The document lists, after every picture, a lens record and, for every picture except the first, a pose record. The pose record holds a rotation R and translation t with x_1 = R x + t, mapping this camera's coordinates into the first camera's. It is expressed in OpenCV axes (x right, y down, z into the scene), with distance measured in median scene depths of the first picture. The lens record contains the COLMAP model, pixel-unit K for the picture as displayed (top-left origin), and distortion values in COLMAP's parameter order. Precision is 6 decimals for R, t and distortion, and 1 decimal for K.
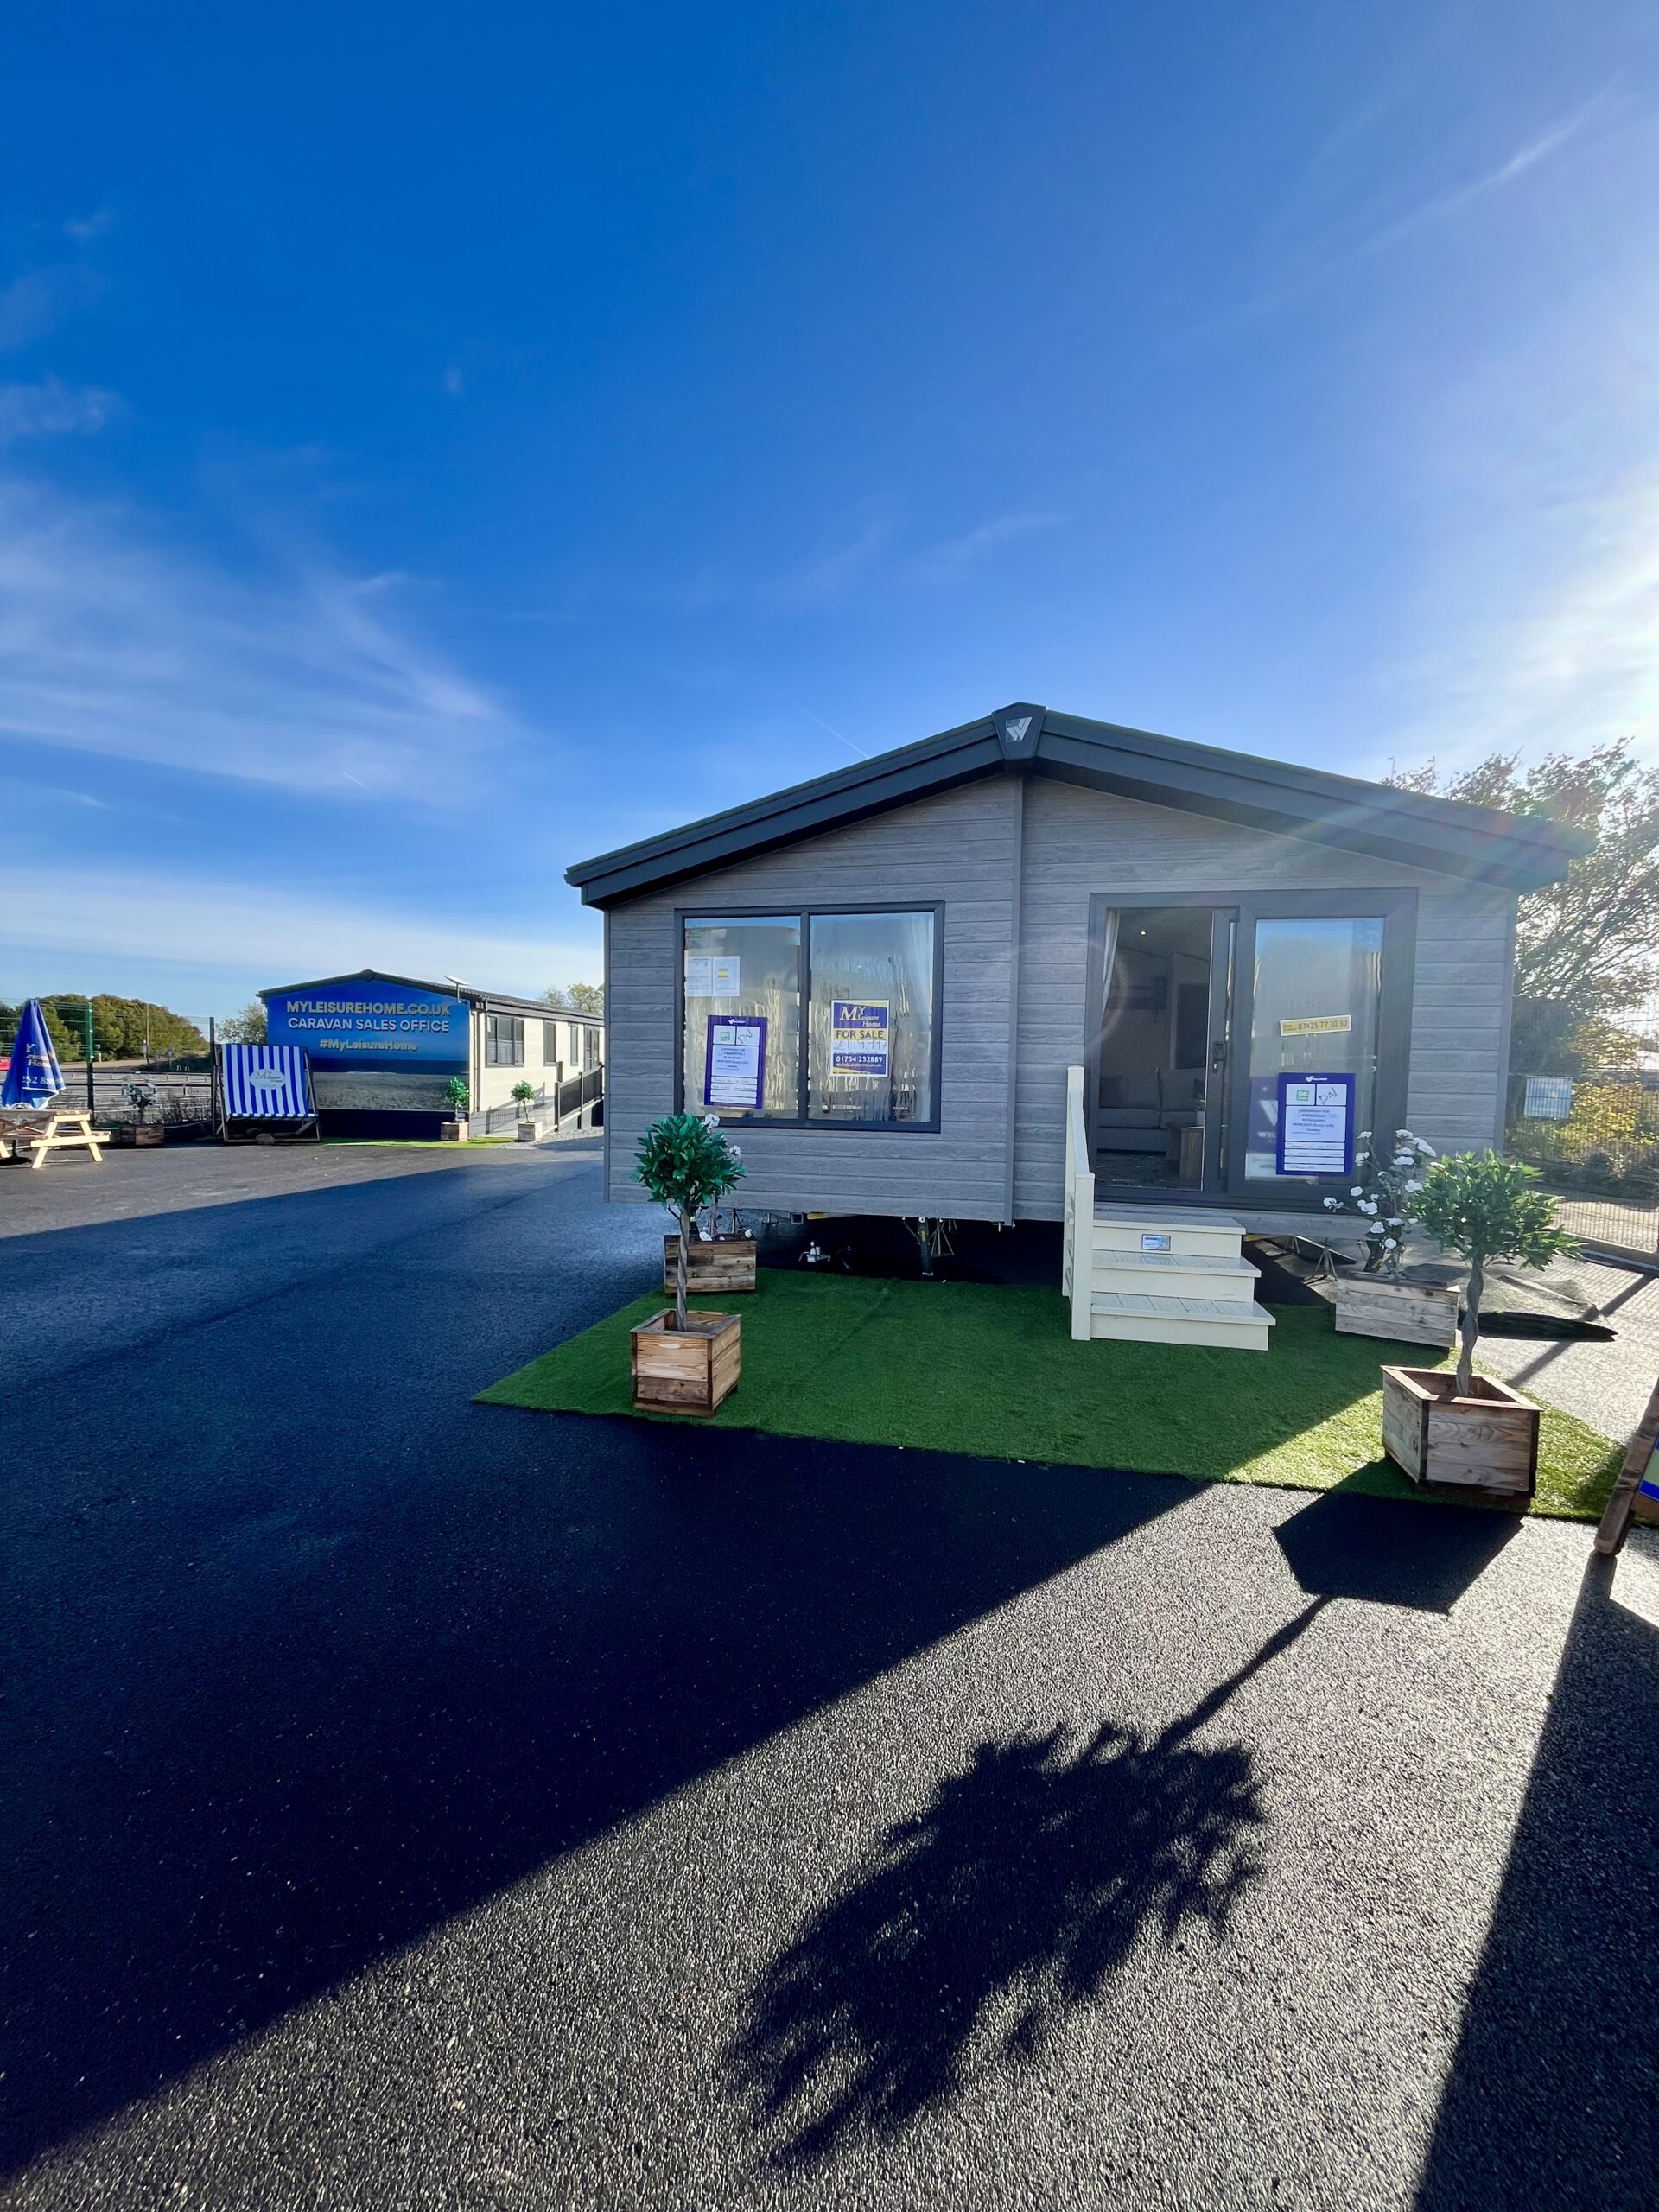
lens RADIAL K [[886.2, 0, 827.8], [0, 886.2, 1110.0], [0, 0, 1]] dist [-0.009782, -0.000086]
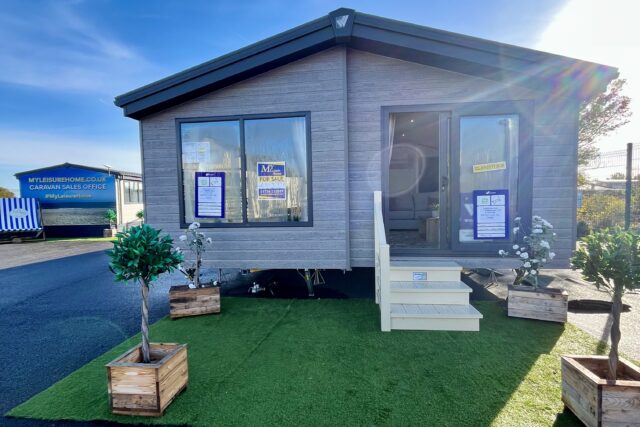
lens RADIAL K [[343.4, 0, 320.2], [0, 343.4, 213.2], [0, 0, 1]] dist [0.001052, 0.000720]
pose [[0.993617, -0.040581, 0.105258, 0.063575], [0.041291, 0.999137, -0.004575, -0.000014], [-0.104981, 0.008892, 0.994434, 0.227660]]
